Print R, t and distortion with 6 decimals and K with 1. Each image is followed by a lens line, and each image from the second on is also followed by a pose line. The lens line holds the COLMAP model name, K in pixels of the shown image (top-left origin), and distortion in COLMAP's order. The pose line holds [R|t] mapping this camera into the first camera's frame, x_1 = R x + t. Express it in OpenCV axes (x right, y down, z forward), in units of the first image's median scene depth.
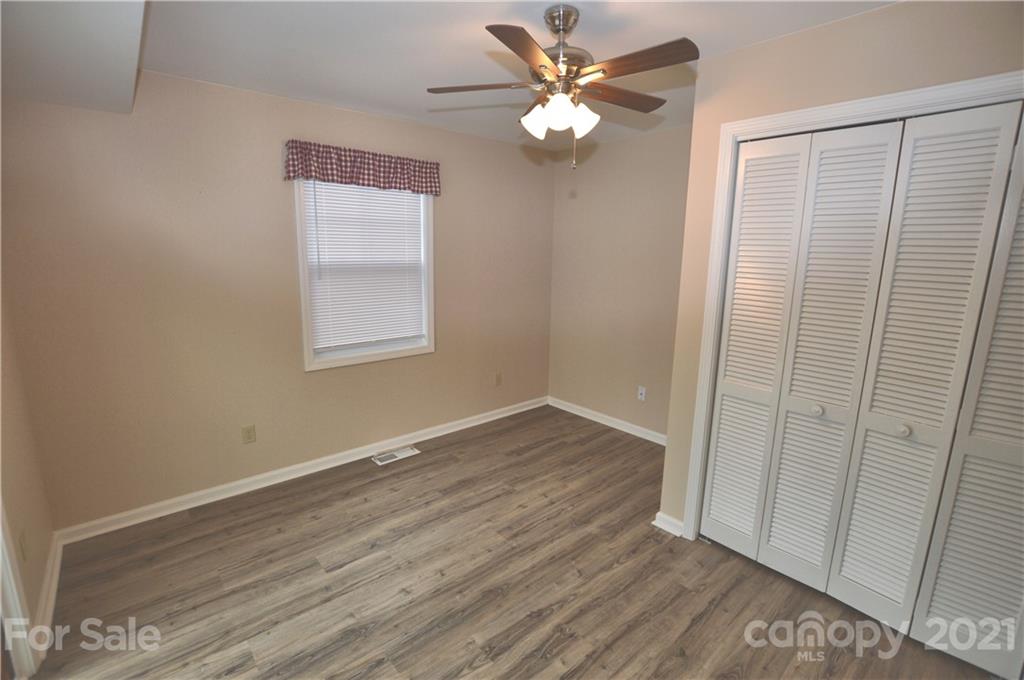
lens RADIAL K [[447.6, 0, 512.0], [0, 447.6, 340.0], [0, 0, 1]] dist [-0.026923, 0.000117]
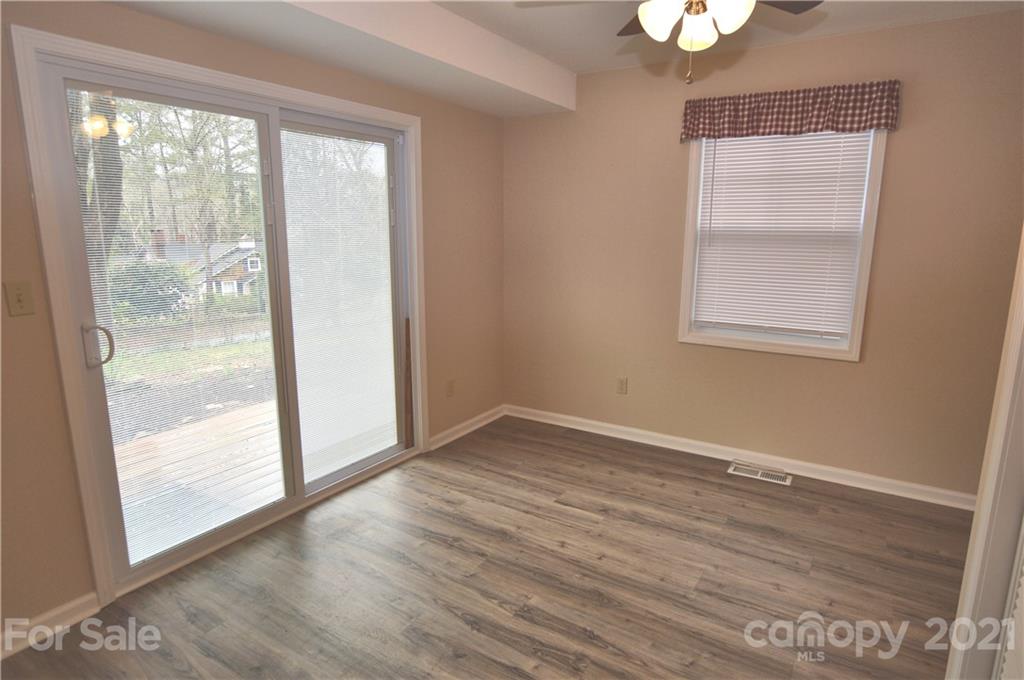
lens RADIAL K [[550.1, 0, 512.0], [0, 550.1, 340.0], [0, 0, 1]] dist [-0.036611, 0.013883]
pose [[0.310253, 0.181425, -0.933182, 0.631362], [-0.187311, 0.974044, 0.127095, -0.018494], [0.932018, 0.135363, 0.336183, 0.321697]]
